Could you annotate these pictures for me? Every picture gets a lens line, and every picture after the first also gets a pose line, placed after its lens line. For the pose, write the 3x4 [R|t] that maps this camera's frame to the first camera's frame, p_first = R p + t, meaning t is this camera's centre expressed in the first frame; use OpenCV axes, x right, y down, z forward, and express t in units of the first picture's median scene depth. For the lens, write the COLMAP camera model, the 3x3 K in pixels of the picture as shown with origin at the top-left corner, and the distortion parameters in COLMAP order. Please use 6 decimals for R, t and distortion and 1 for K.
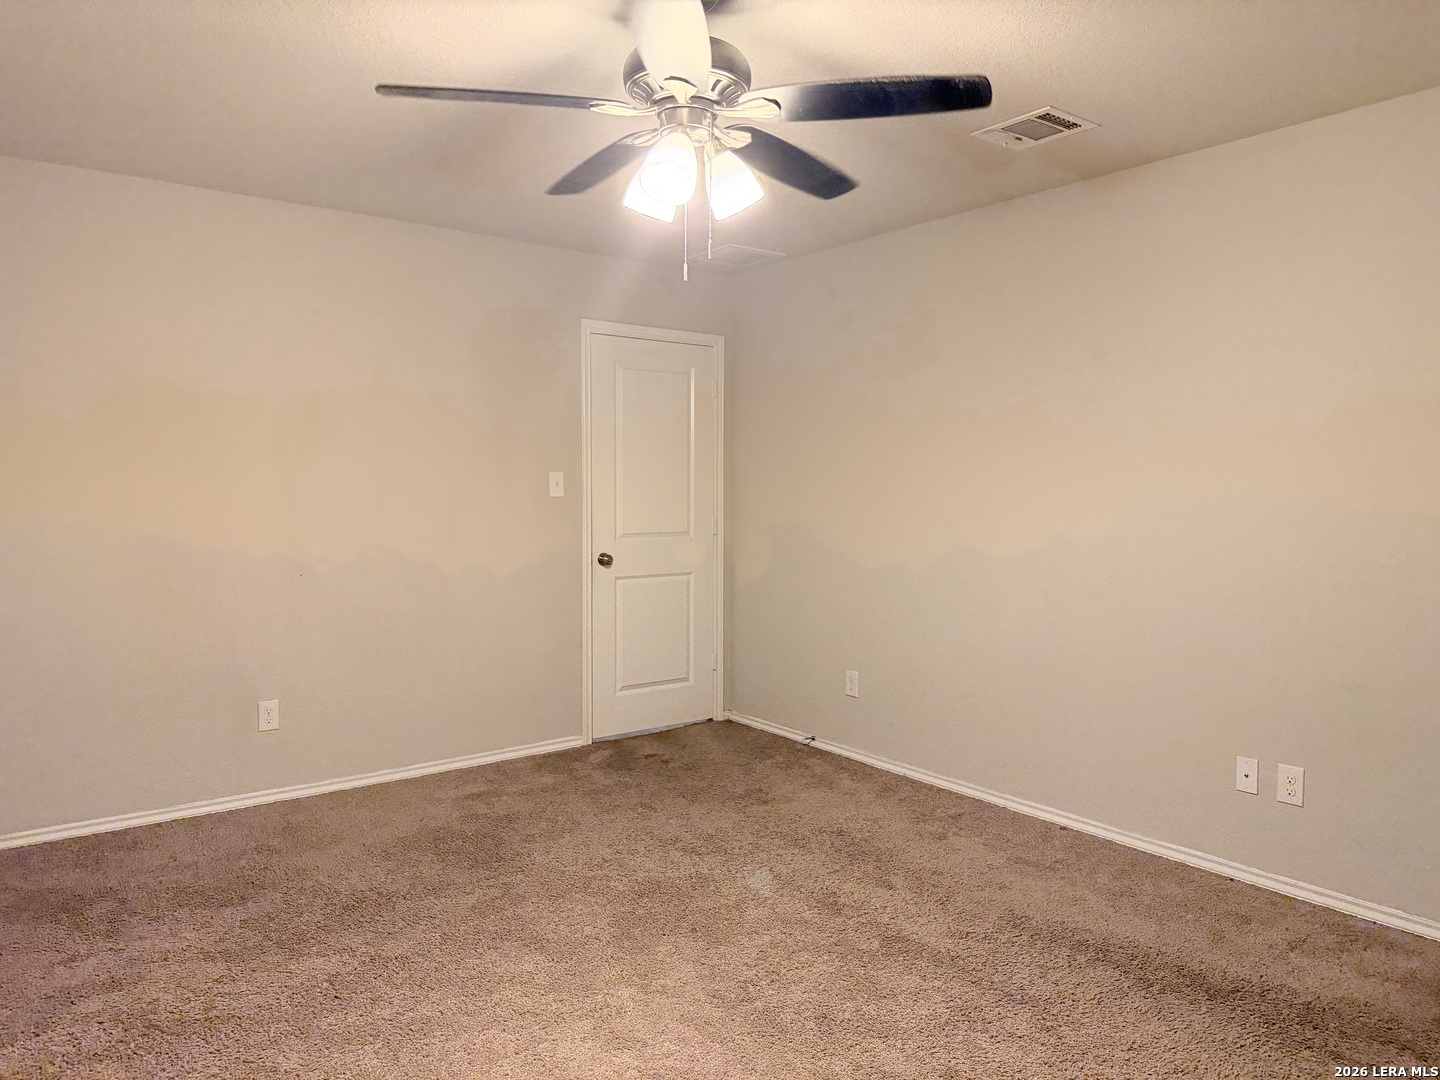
lens RADIAL K [[996.6, 0, 725.7], [0, 996.6, 525.2], [0, 0, 1]] dist [0.153123, -0.269817]
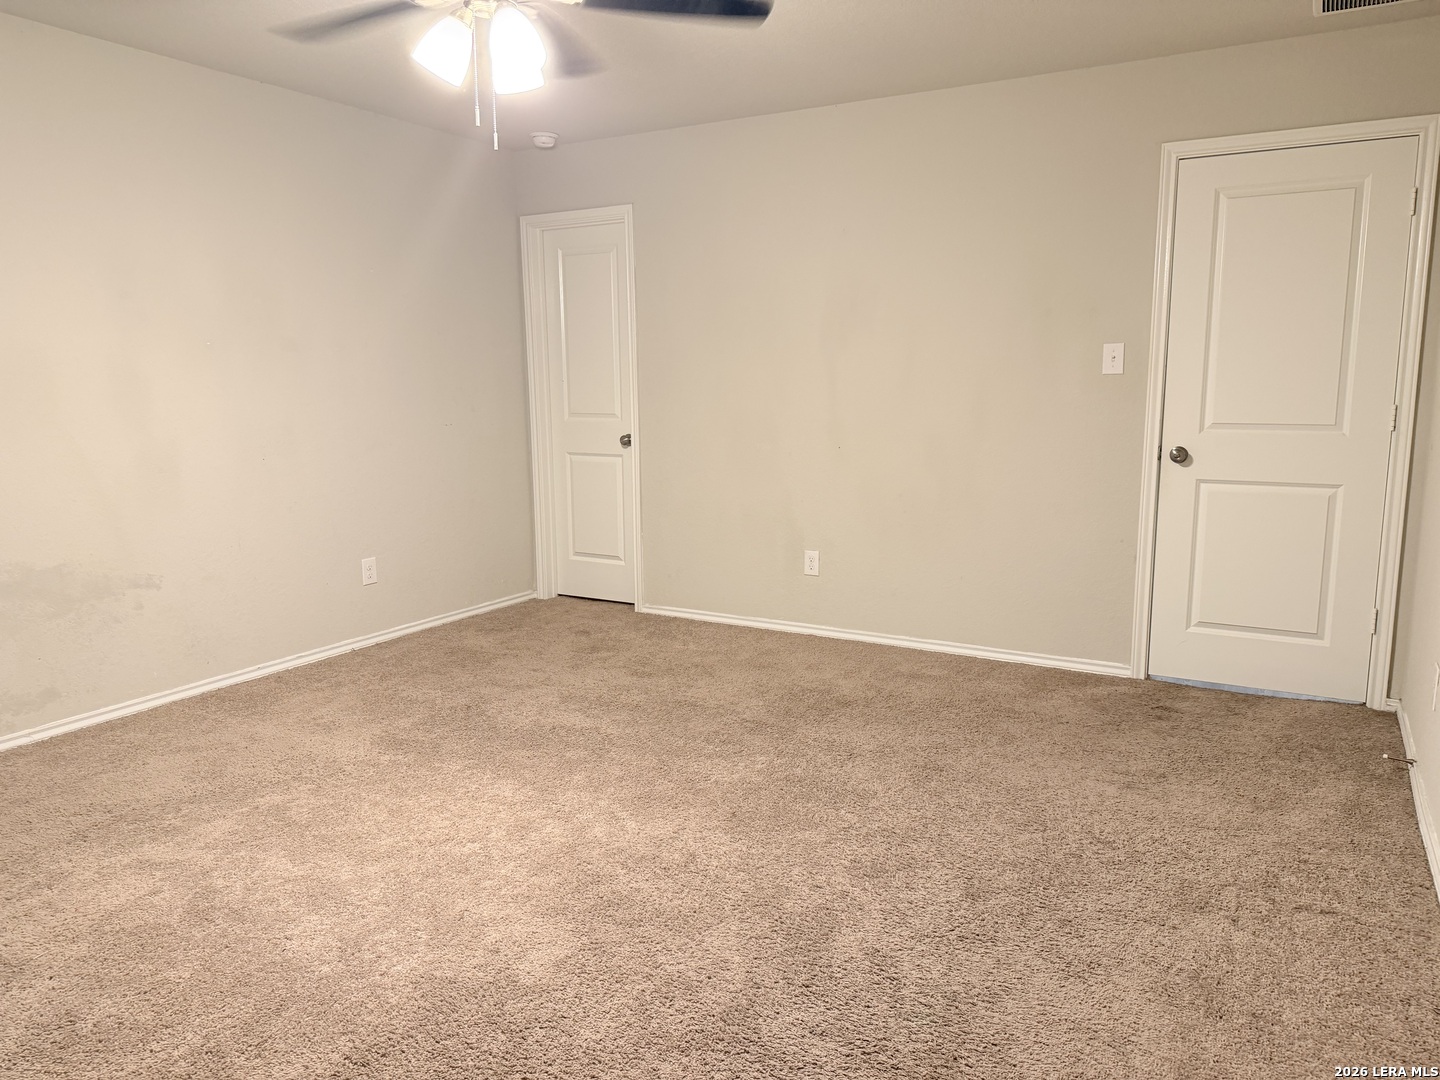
lens RADIAL K [[1041.6, 0, 720.0], [0, 1041.6, 540.0], [0, 0, 1]] dist [0.006821, -0.009391]
pose [[0.371271, 0.135304, -0.918613, 0.519397], [-0.028590, 0.990523, 0.134340, 0.001067], [0.928084, -0.023613, 0.371621, 0.378809]]
